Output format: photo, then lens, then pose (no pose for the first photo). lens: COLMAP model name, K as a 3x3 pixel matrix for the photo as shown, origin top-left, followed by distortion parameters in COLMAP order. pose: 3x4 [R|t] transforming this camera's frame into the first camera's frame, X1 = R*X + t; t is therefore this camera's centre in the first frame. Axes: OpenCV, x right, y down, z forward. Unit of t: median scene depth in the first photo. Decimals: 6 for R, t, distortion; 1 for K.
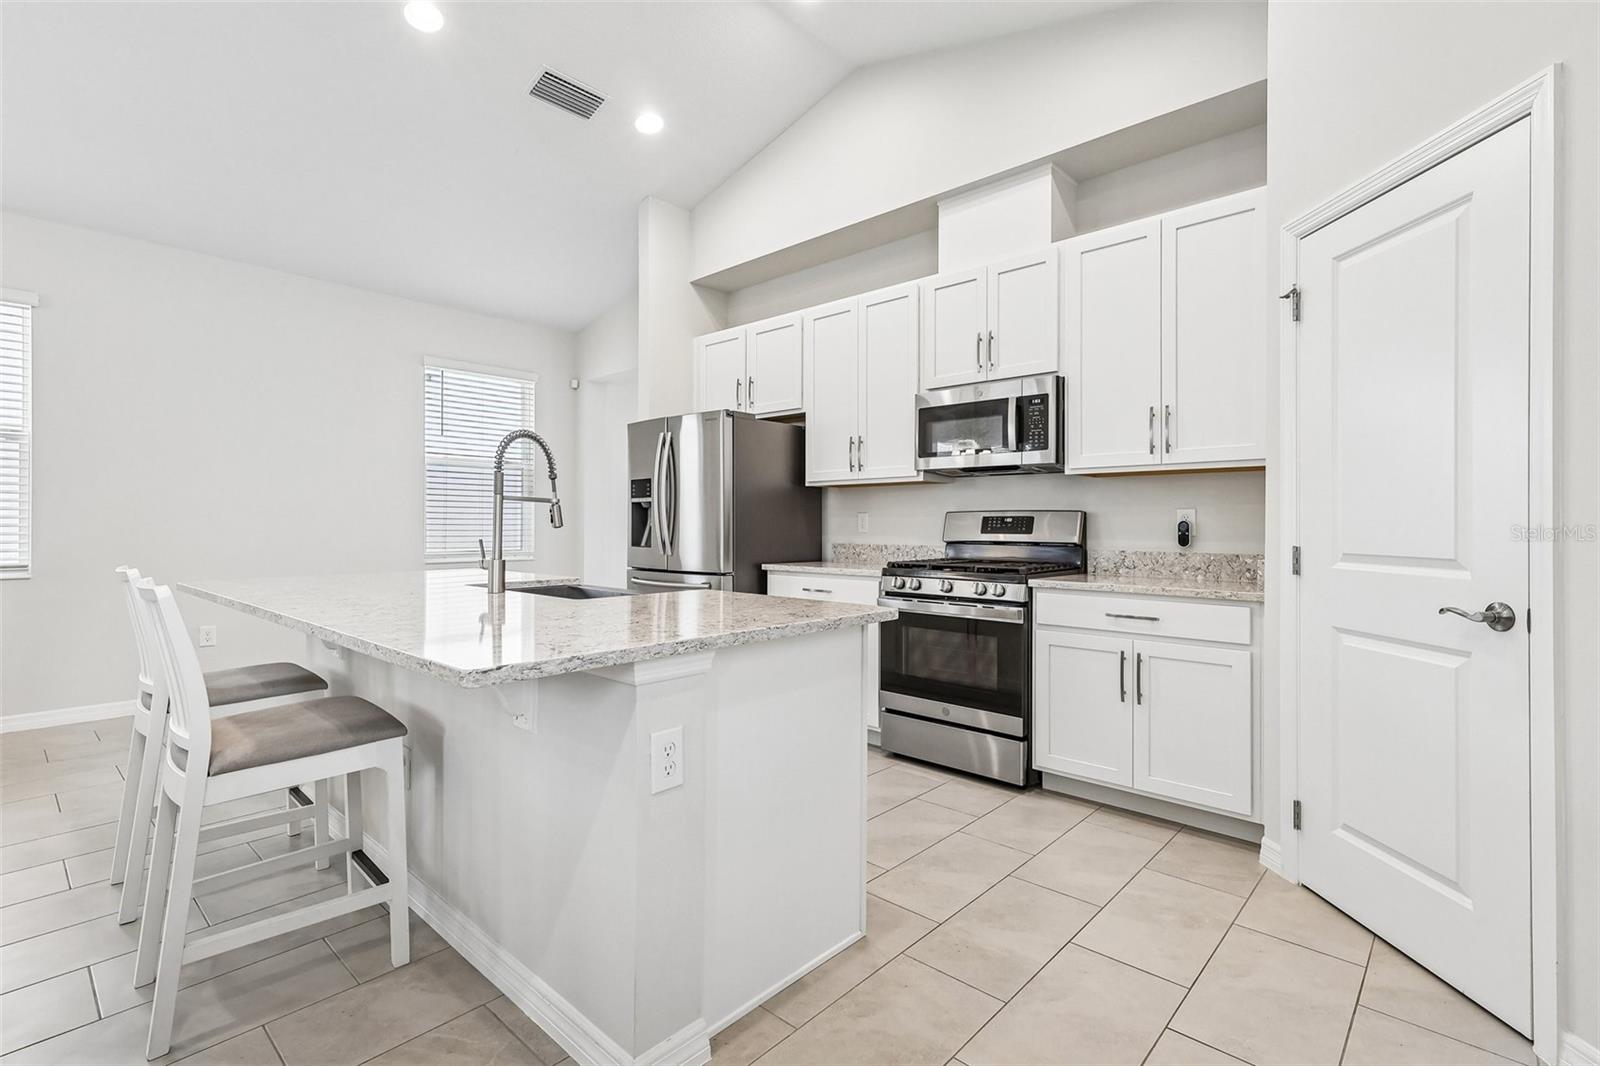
lens RADIAL K [[746.0, 0, 802.1], [0, 746.0, 522.6], [0, 0, 1]] dist [0.017381, 0.000005]
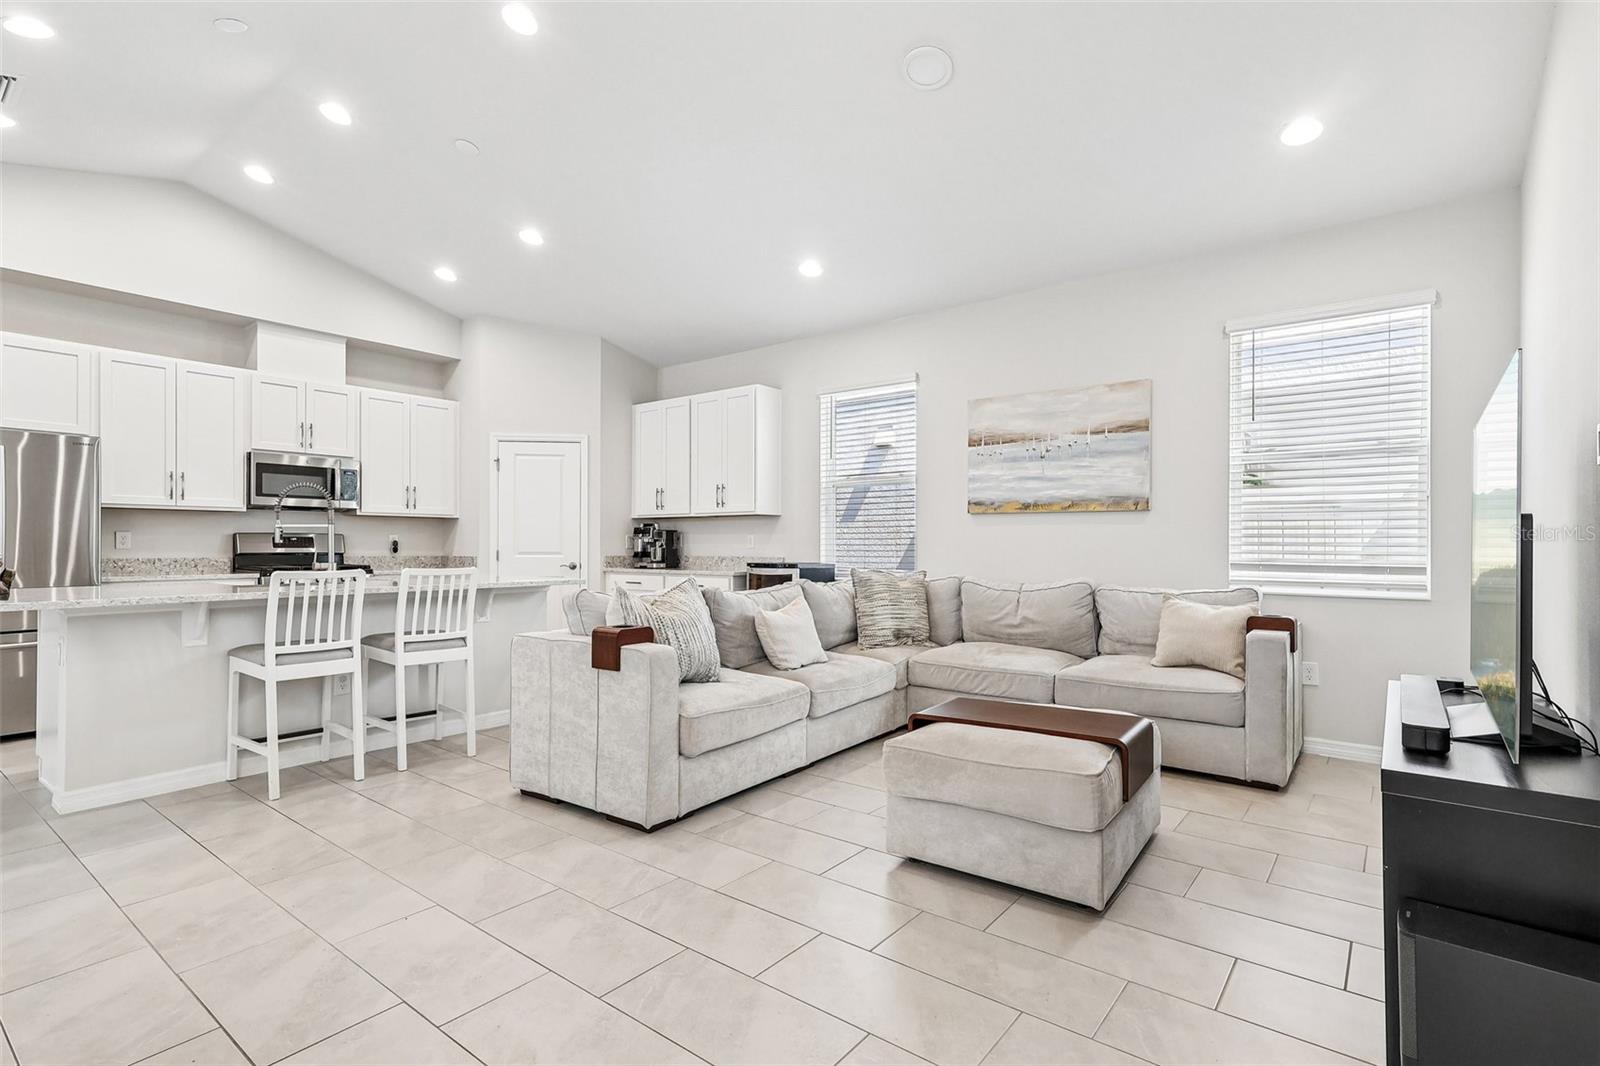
lens RADIAL K [[770.3, 0, 801.4], [0, 770.3, 541.1], [0, 0, 1]] dist [0.016046, -0.000087]
pose [[-0.077851, 0.001073, 0.996964, -1.491846], [-0.005121, 0.999986, -0.001477, -0.002621], [-0.996952, -0.005220, -0.077844, 0.060532]]
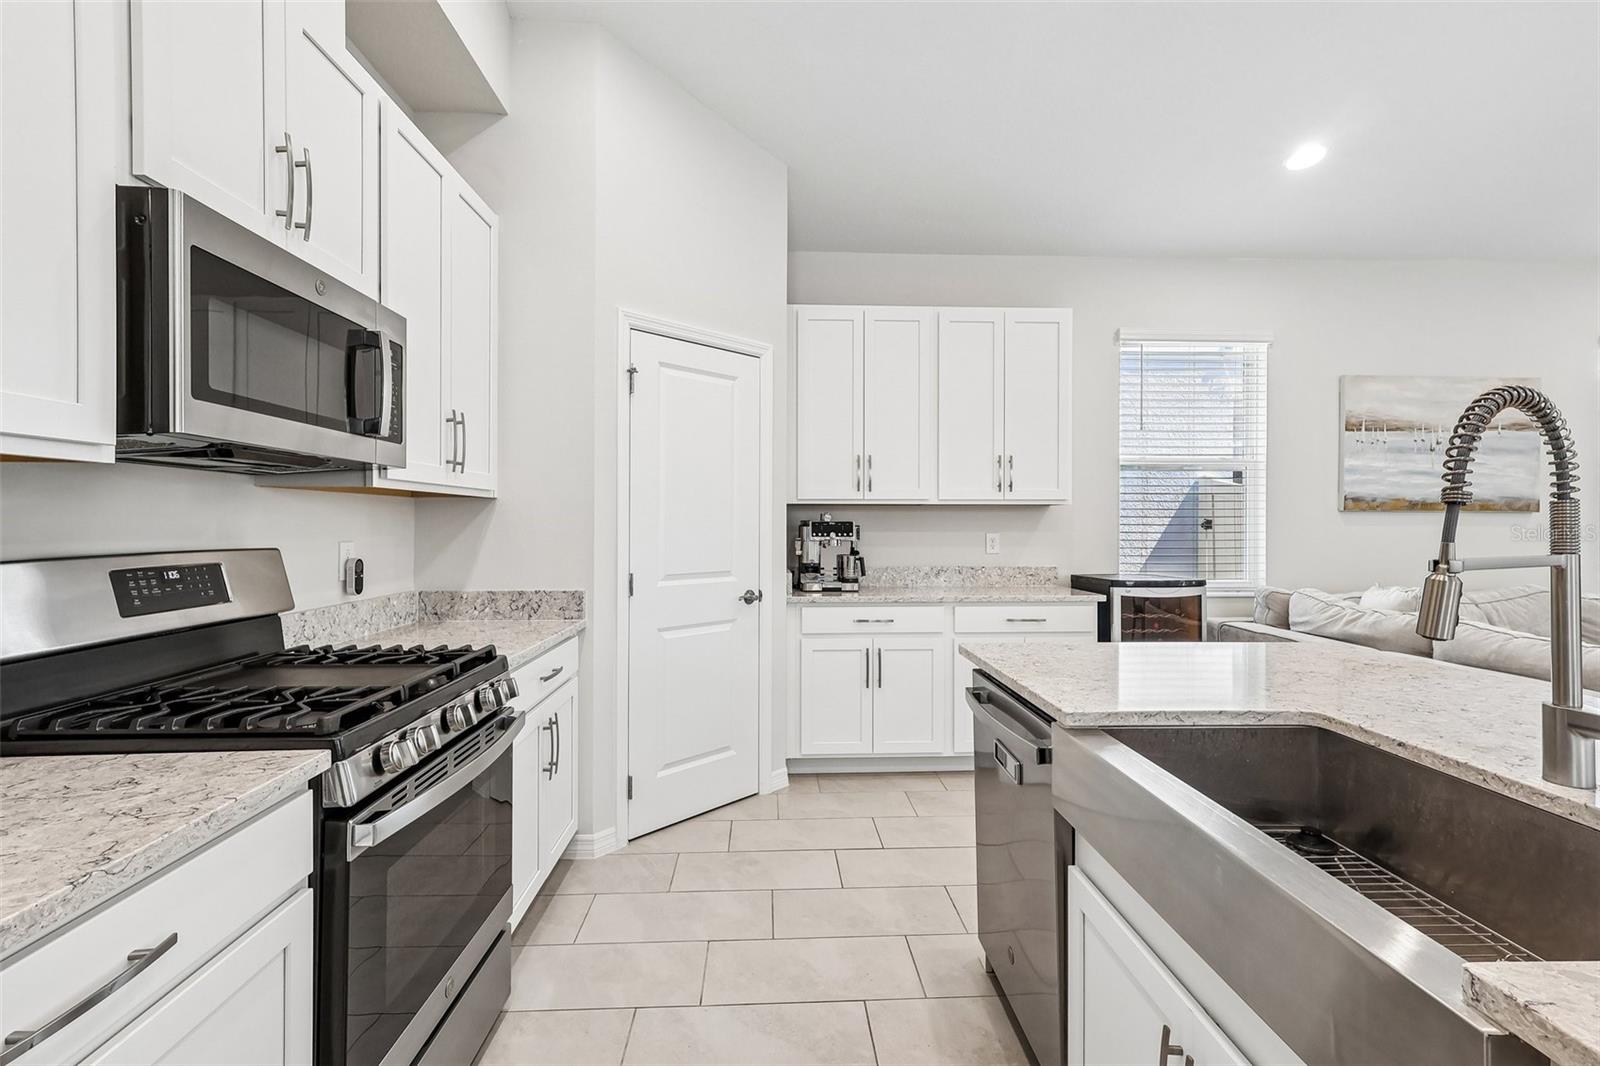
lens RADIAL K [[741.9, 0, 802.1], [0, 741.9, 523.8], [0, 0, 1]] dist [0.011721, -0.000055]
pose [[-0.712761, -0.006256, 0.701379, -0.266737], [-0.006104, 0.999978, 0.002716, -0.036096], [-0.701381, -0.002345, -0.712783, 1.087781]]
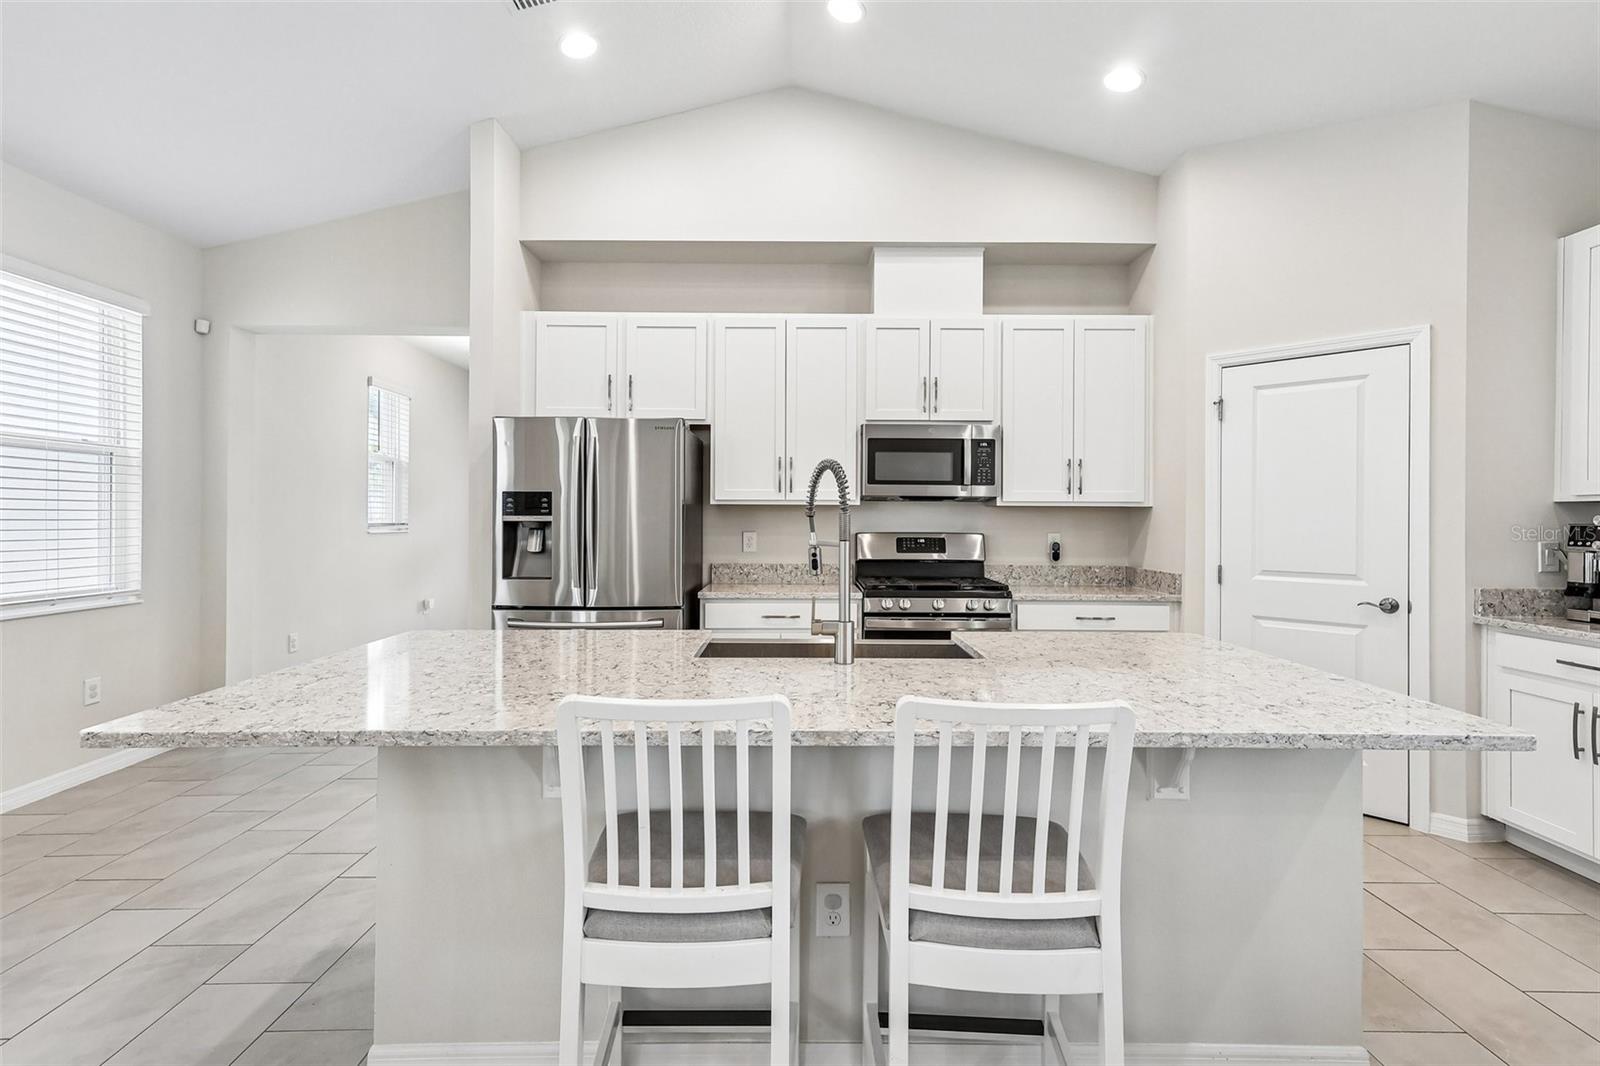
lens RADIAL K [[744.4, 0, 799.4], [0, 744.4, 515.9], [0, 0, 1]] dist [0.013679, 0.000233]
pose [[0.729565, 0.002543, 0.683907, -0.668054], [-0.004734, 0.999988, 0.001333, -0.044042], [-0.683895, -0.004210, 0.729568, 0.302776]]
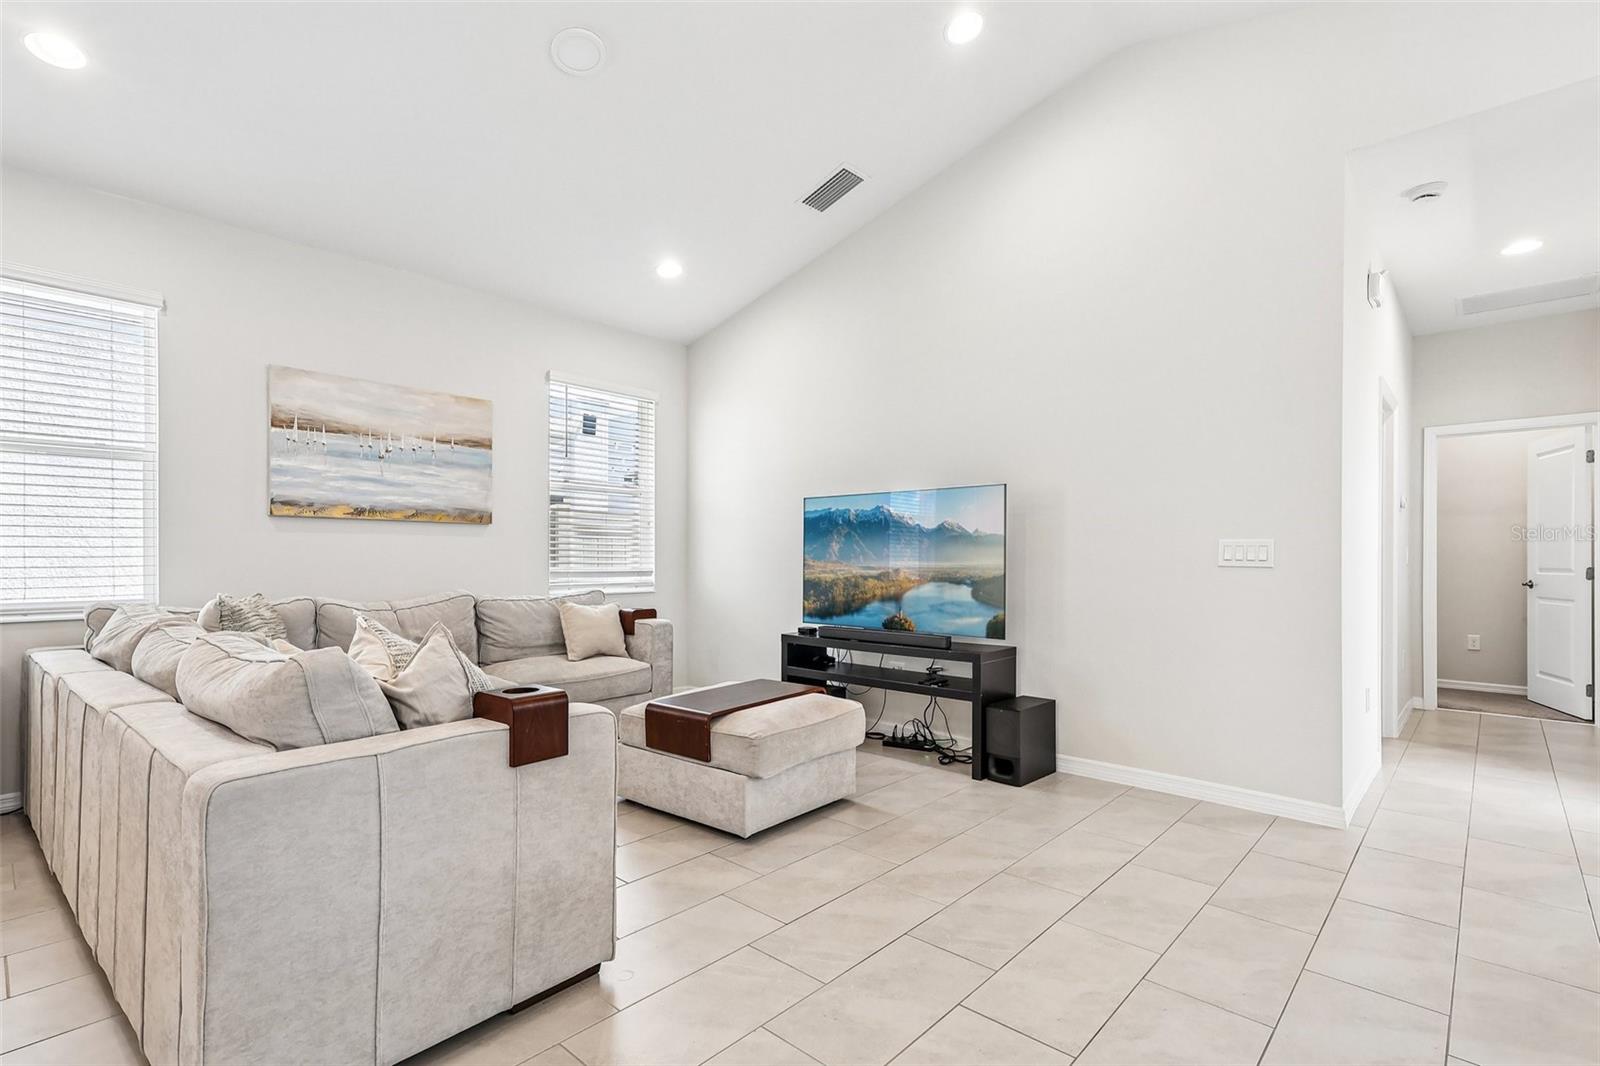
lens RADIAL K [[747.4, 0, 801.0], [0, 747.4, 562.0], [0, 0, 1]] dist [0.002311, 0.007322]
pose [[-0.999989, -0.004666, -0.000696, -0.810386], [-0.004668, 0.999983, 0.003589, 0.001045], [0.000679, 0.003592, -0.999993, 0.709362]]
